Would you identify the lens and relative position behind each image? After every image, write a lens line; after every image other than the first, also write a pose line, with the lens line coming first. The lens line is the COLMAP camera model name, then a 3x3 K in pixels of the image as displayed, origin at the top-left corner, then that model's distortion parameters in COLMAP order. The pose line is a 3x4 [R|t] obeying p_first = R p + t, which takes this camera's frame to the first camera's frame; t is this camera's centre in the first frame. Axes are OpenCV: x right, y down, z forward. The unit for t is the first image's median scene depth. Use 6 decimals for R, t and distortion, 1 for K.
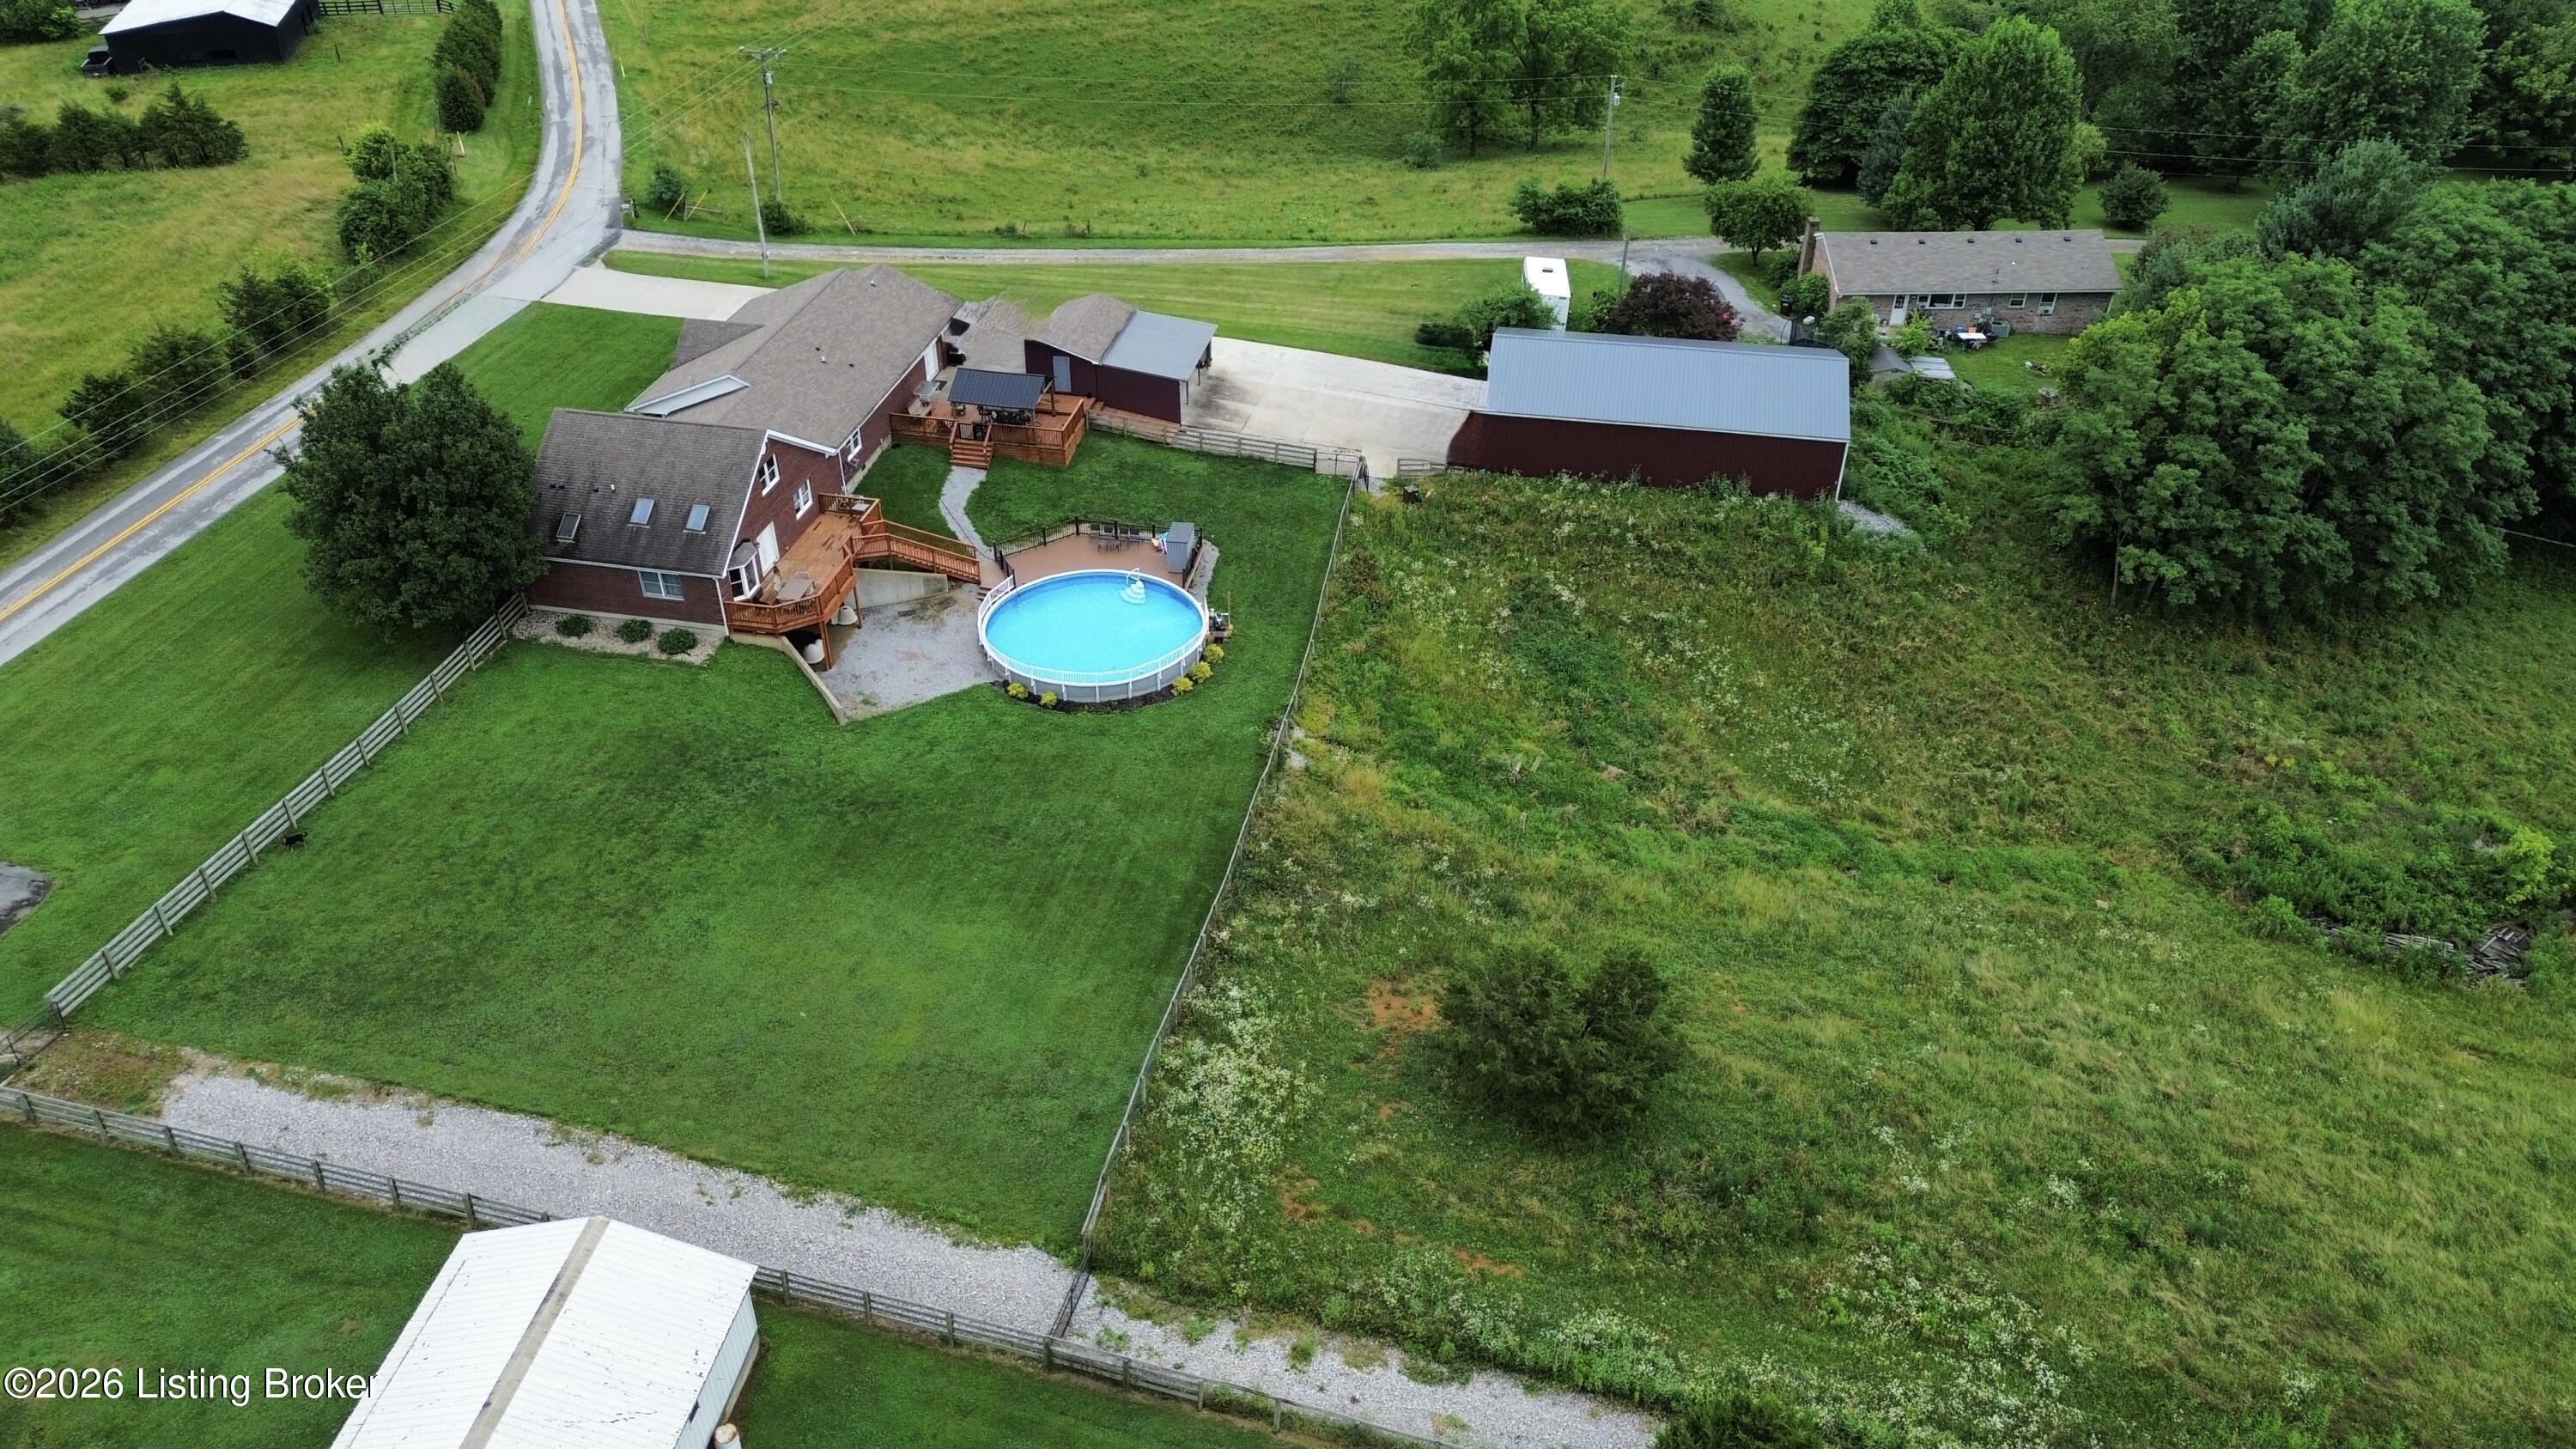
lens RADIAL K [[1811.9, 0, 1281.0], [0, 1811.9, 719.2], [0, 0, 1]] dist [0.124650, -0.136395]
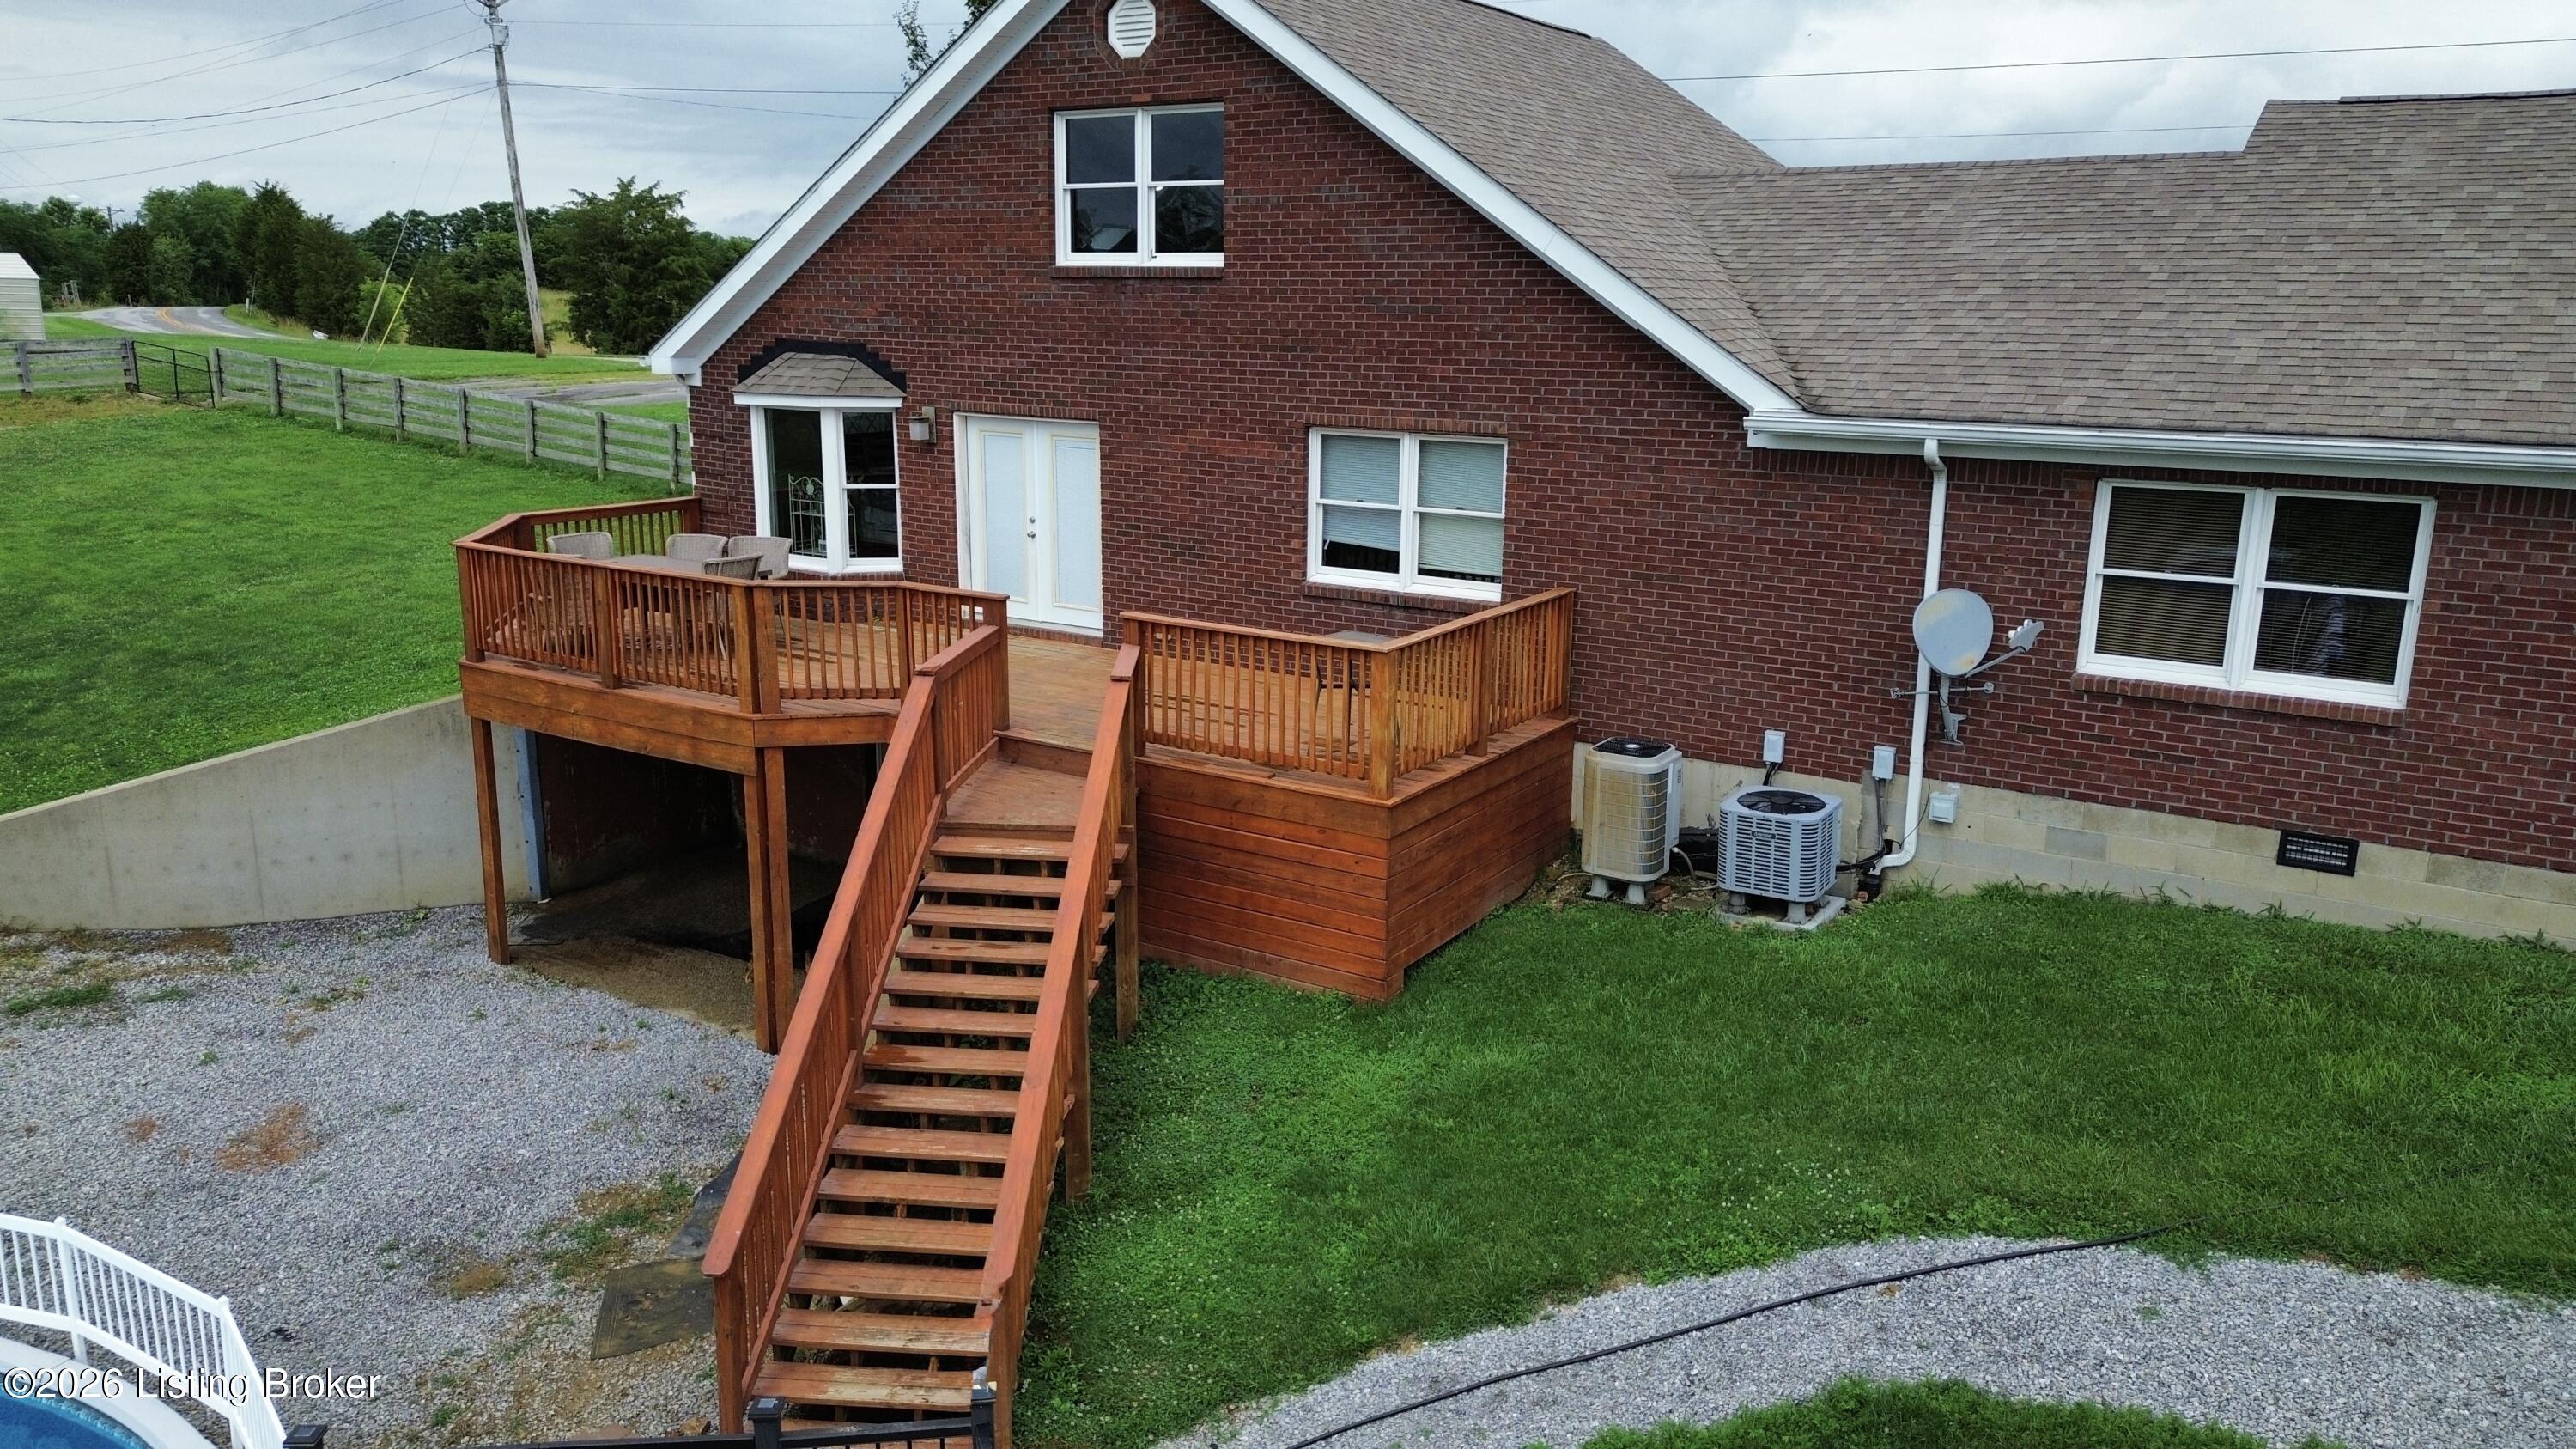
lens RADIAL K [[1826.4, 0, 1288.0], [0, 1826.4, 724.5], [0, 0, 1]] dist [0.076145, -0.072439]
pose [[-0.371840, 0.192475, -0.908123, -0.068123], [-0.546194, 0.745647, 0.381683, -0.121997], [0.750604, 0.637937, -0.172133, 0.759239]]
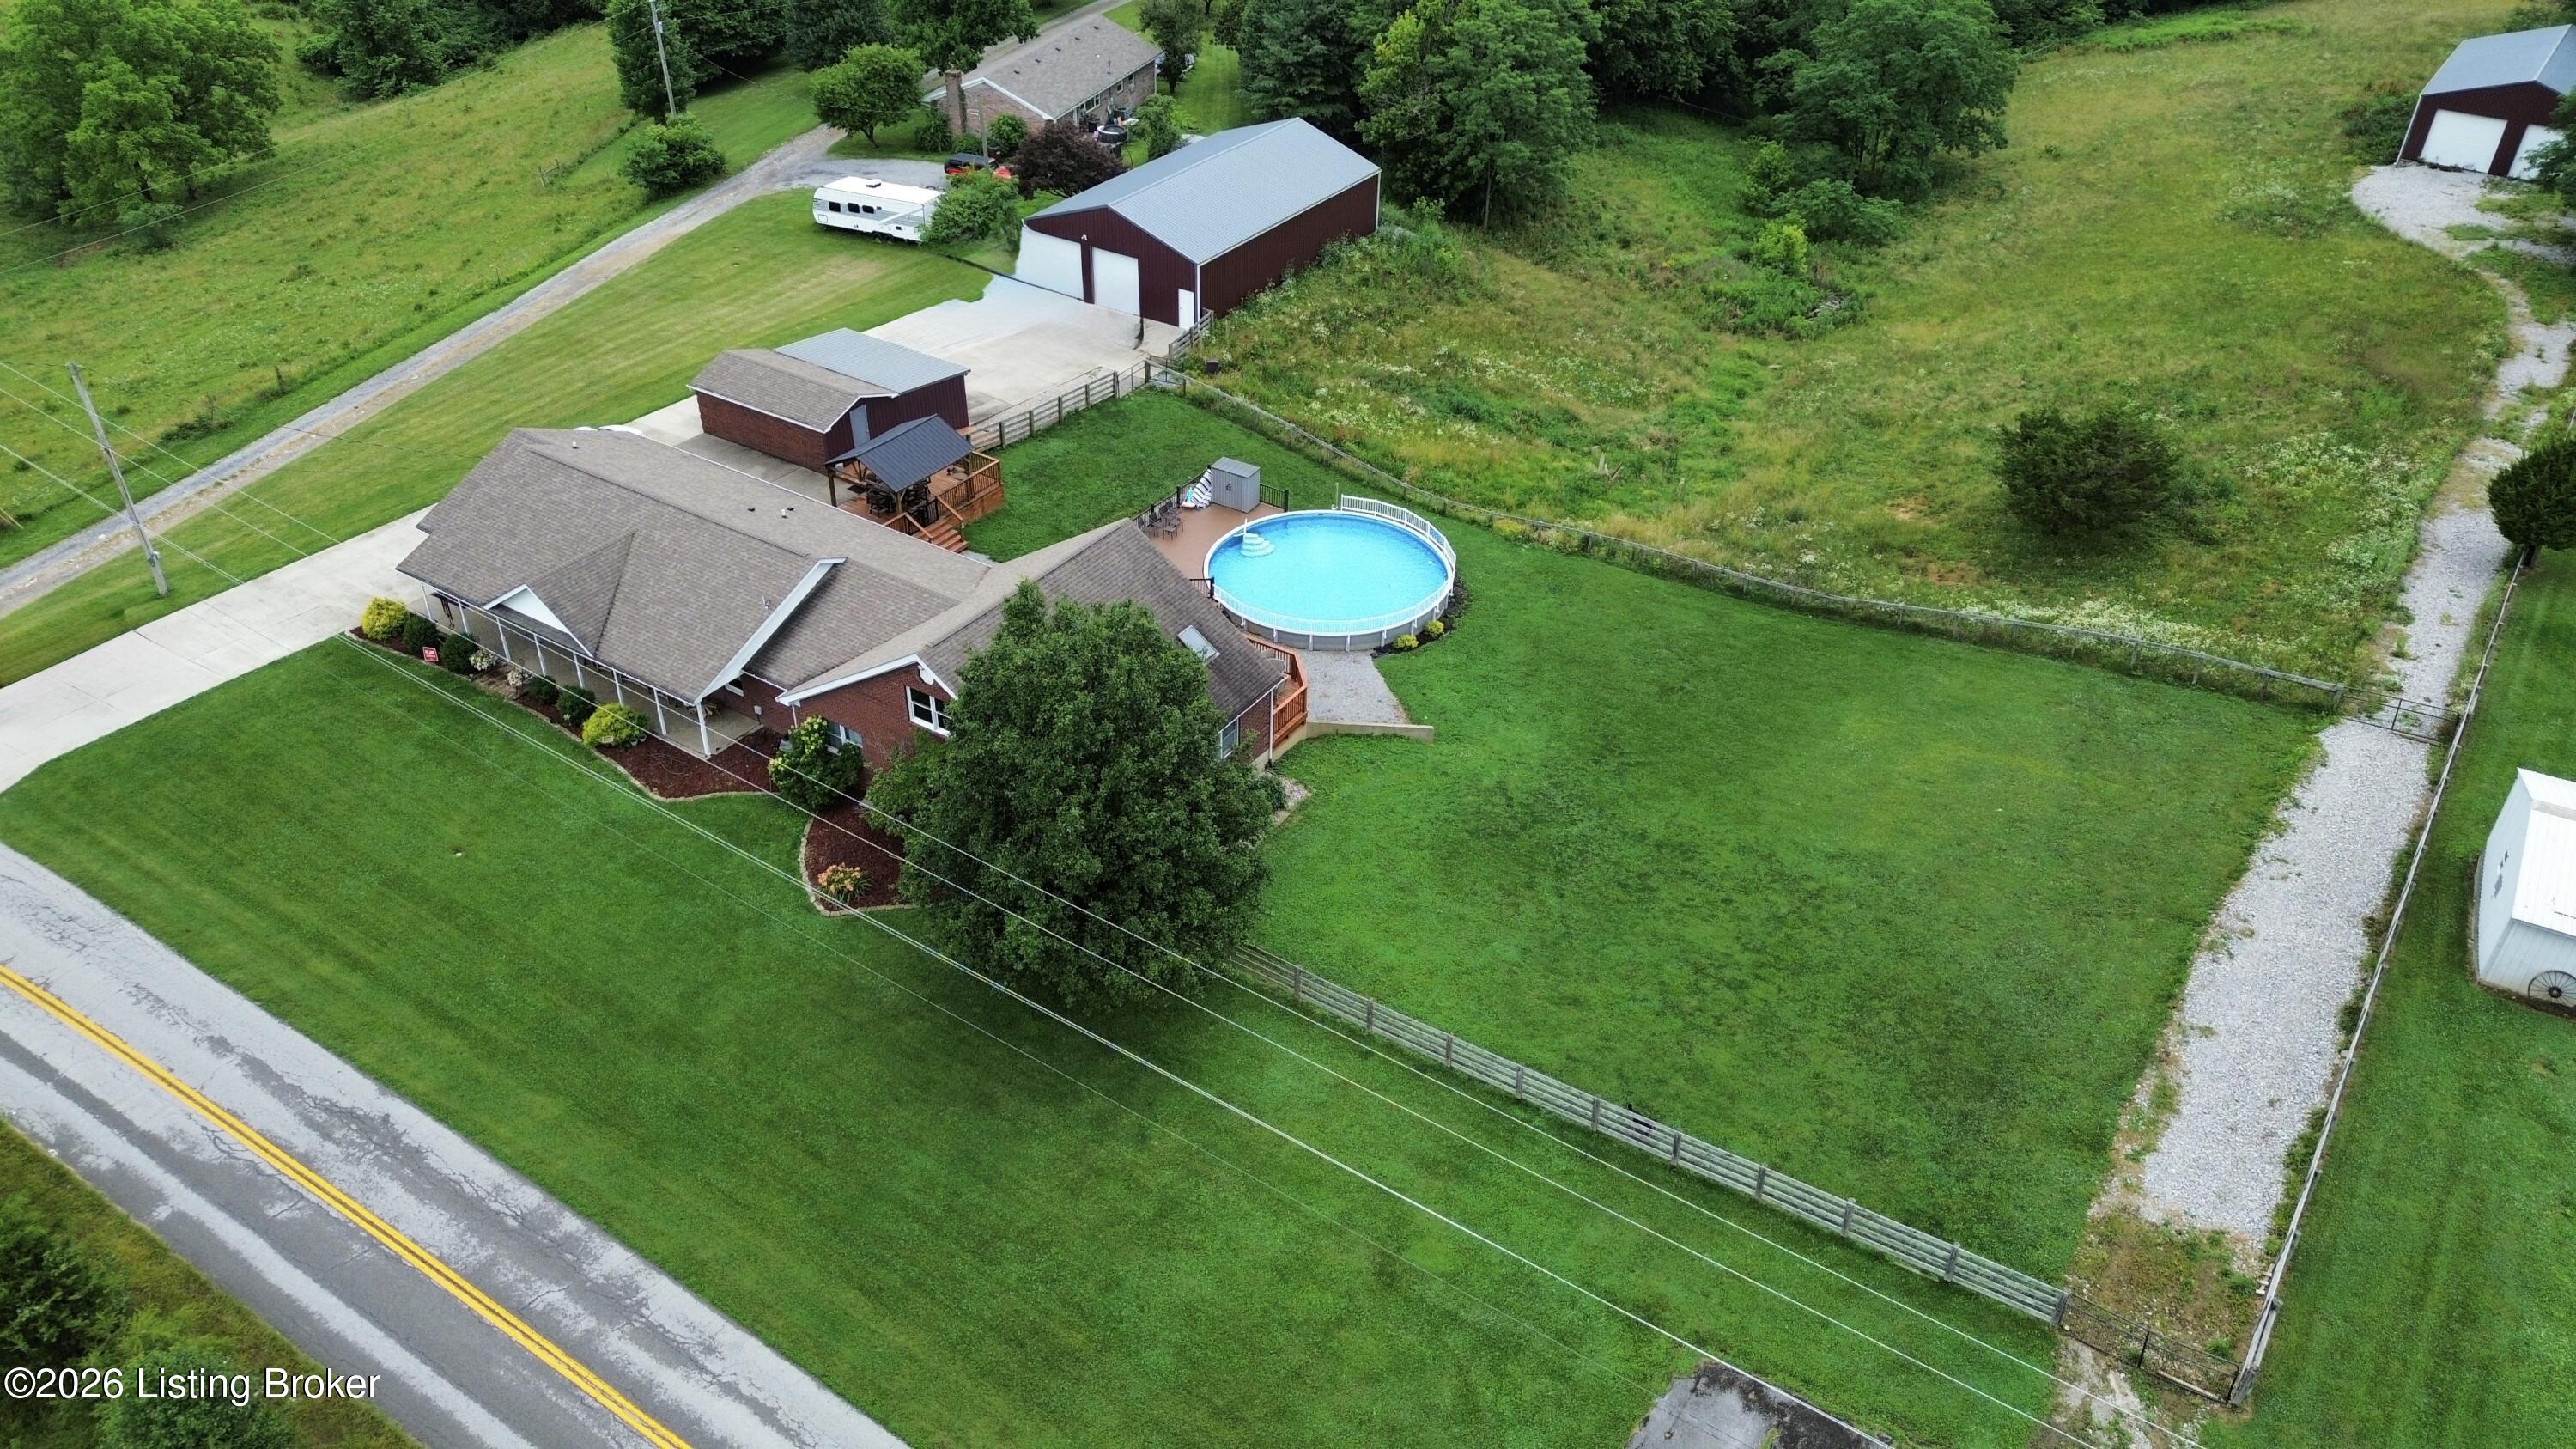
lens RADIAL K [[1829.1, 0, 1296.3], [0, 1829.1, 720.3], [0, 0, 1]] dist [0.073677, -0.068149]
pose [[0.375004, -0.524880, 0.764116, -0.592922], [0.516107, 0.802921, 0.298247, -0.190630], [-0.770069, 0.282521, 0.571993, 0.379115]]
